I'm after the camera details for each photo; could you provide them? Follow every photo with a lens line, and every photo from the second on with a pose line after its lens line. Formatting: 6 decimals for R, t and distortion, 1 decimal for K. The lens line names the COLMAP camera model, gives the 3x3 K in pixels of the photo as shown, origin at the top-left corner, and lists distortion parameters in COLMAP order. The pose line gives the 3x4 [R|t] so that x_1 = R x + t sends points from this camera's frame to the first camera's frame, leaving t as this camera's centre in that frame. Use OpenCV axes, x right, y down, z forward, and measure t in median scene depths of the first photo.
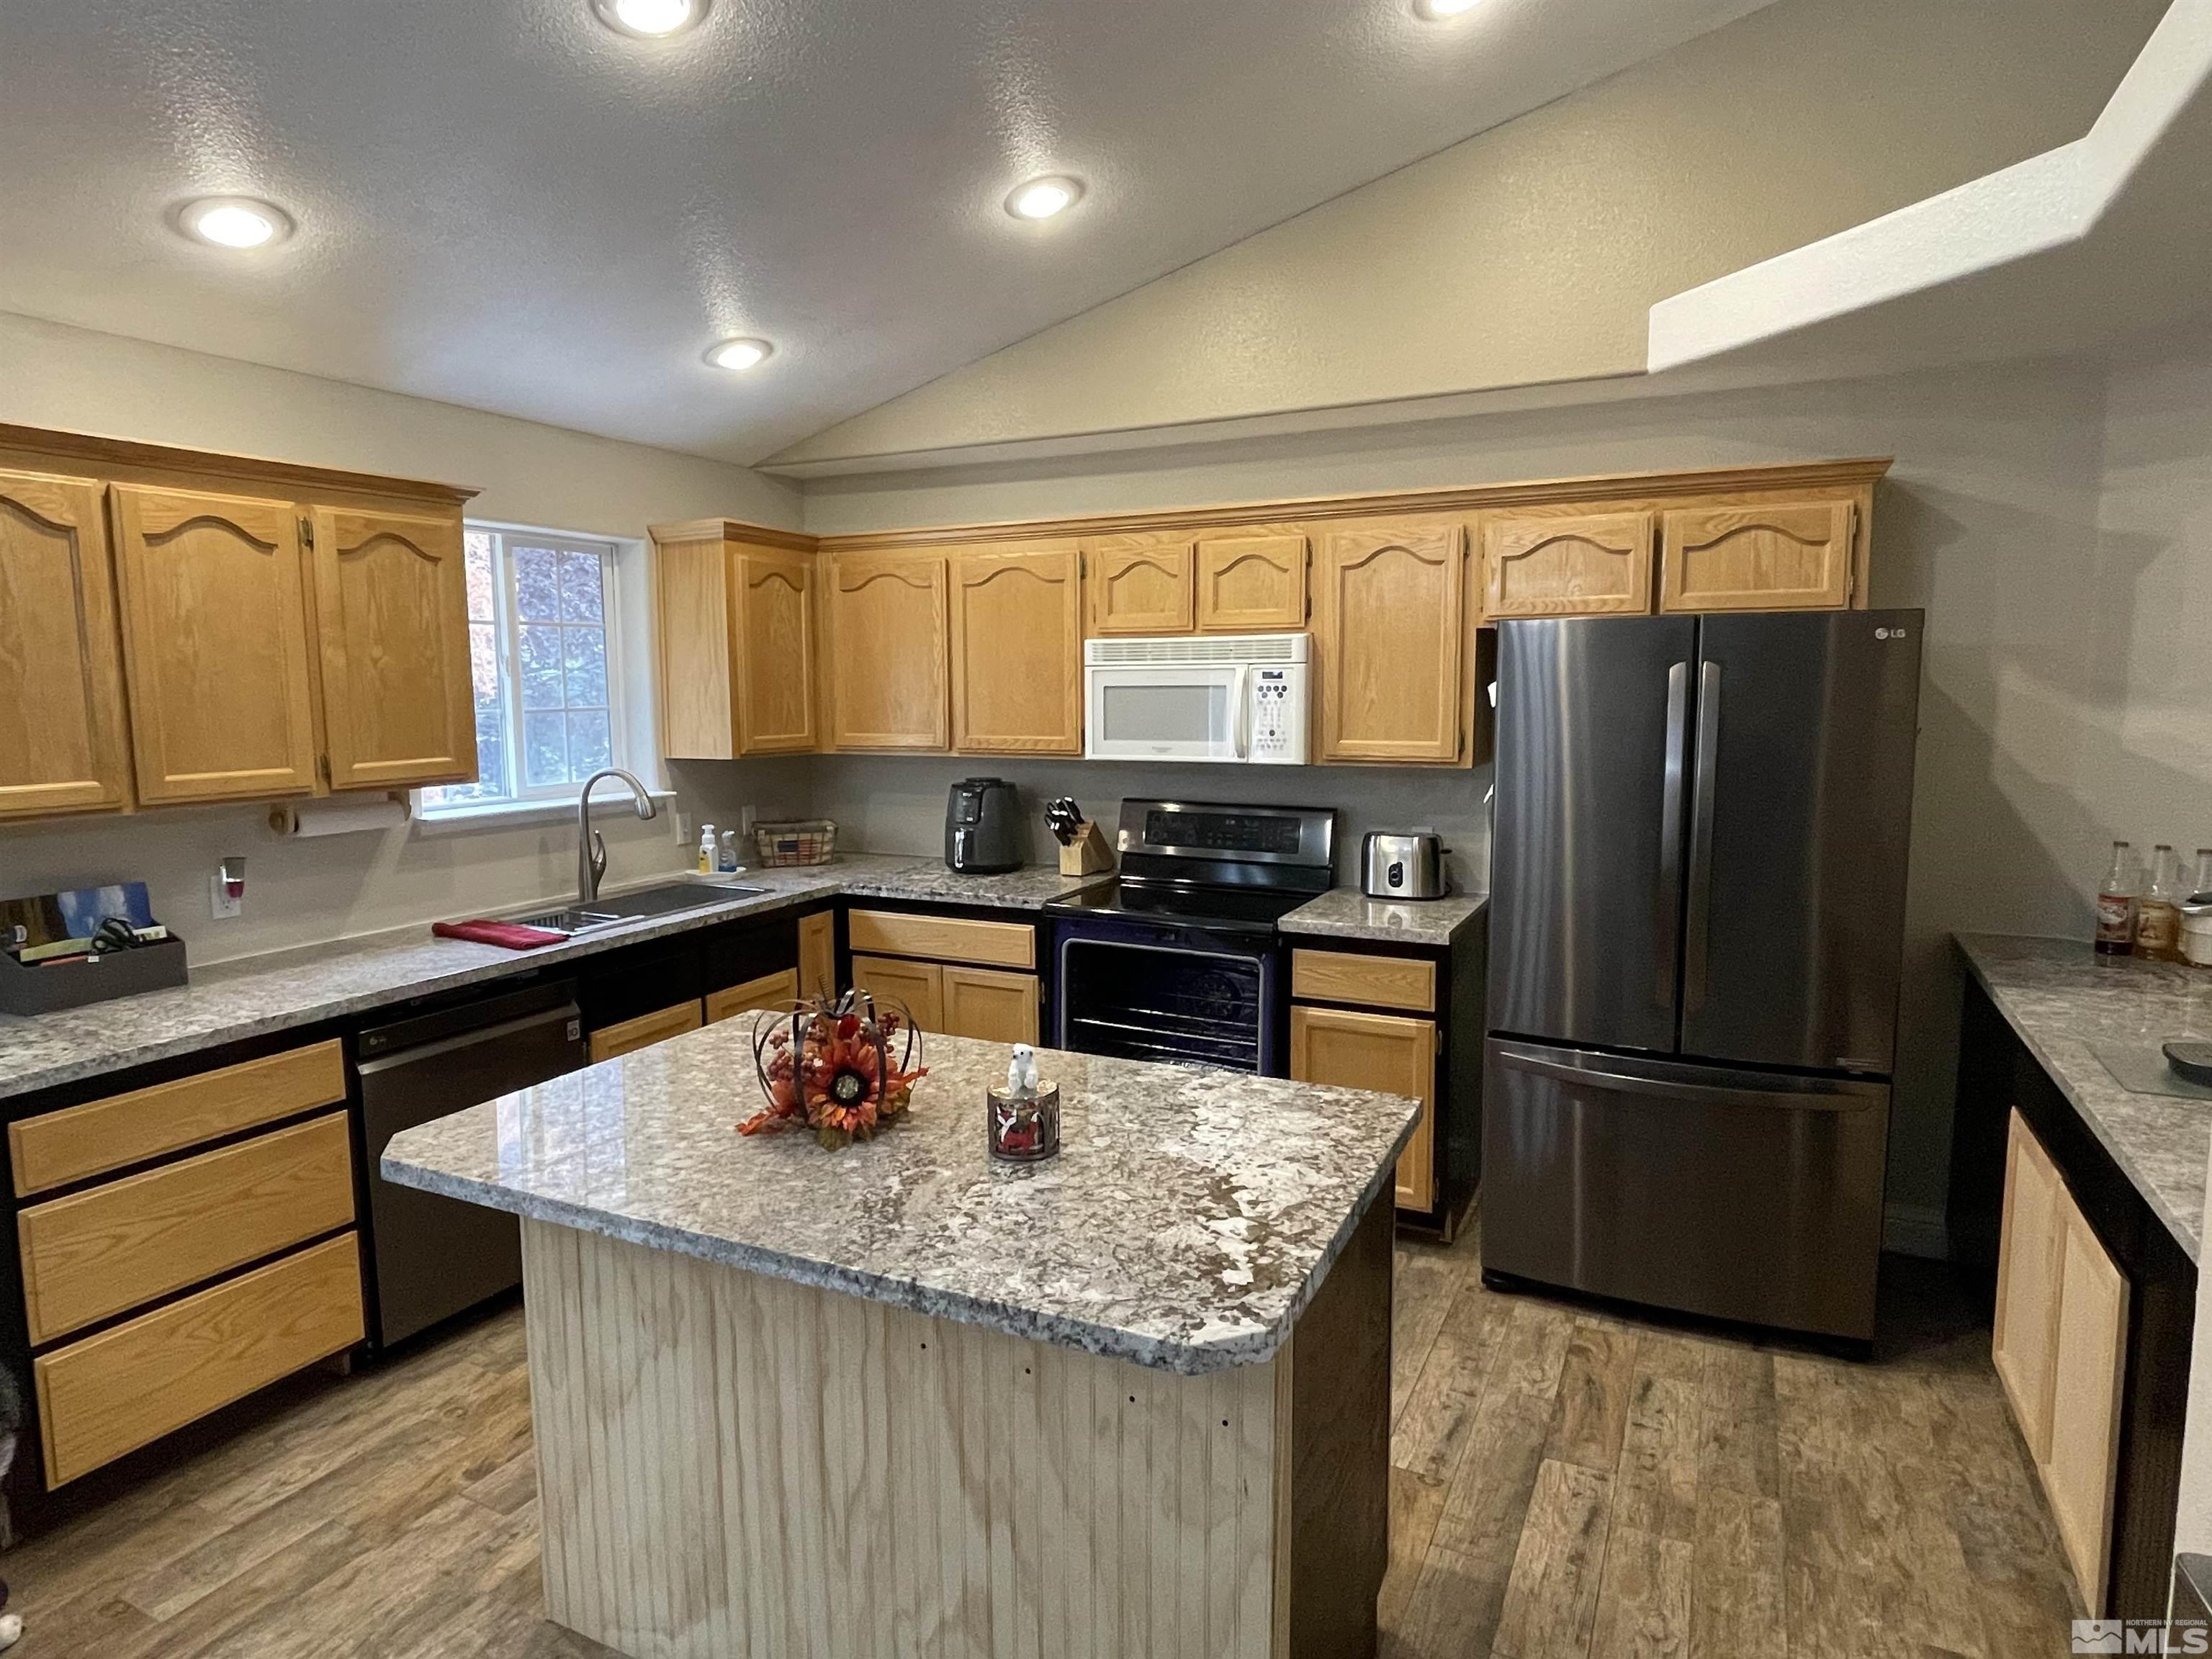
lens RADIAL K [[1255.0, 0, 1095.2], [0, 1255.0, 824.2], [0, 0, 1]] dist [-0.004592, 0.000564]
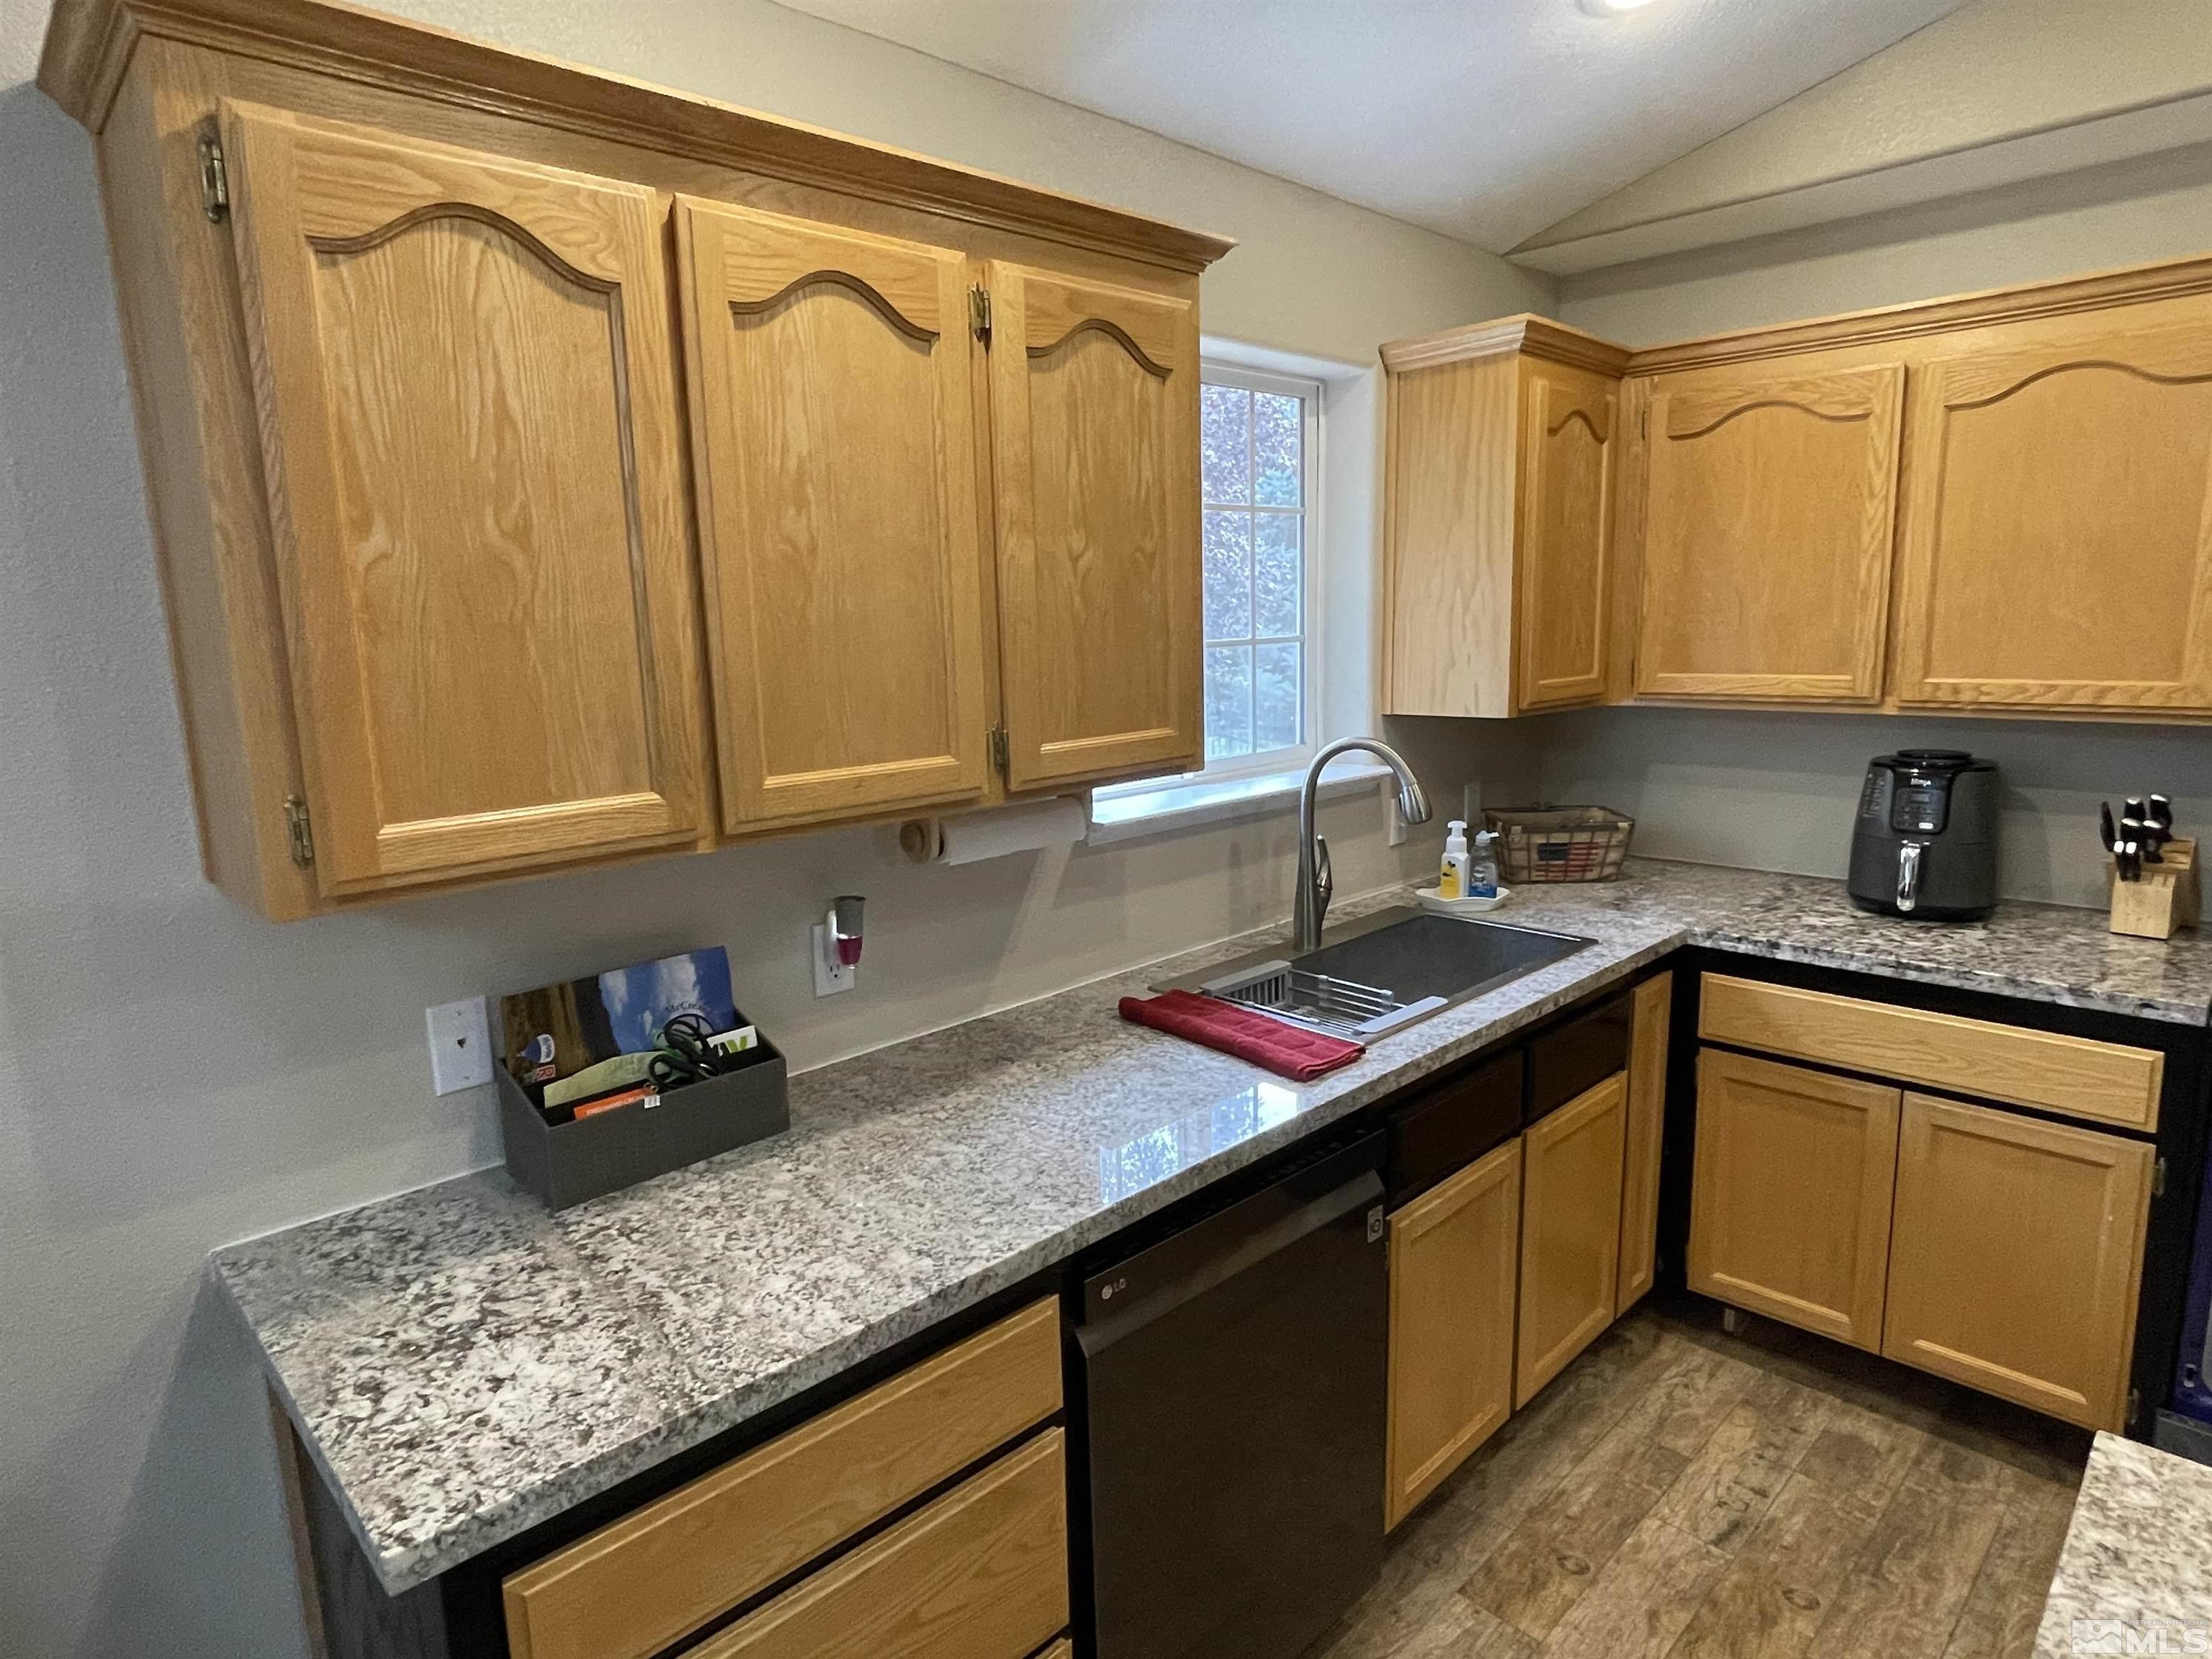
lens RADIAL K [[1255.0, 0, 1098.1], [0, 1255.0, 822.2], [0, 0, 1]] dist [-0.004592, 0.000564]
pose [[0.945873, 0.035516, -0.322588, -0.378841], [-0.016900, 0.998036, 0.060327, -0.046888], [0.324097, -0.051610, 0.944615, 0.470989]]
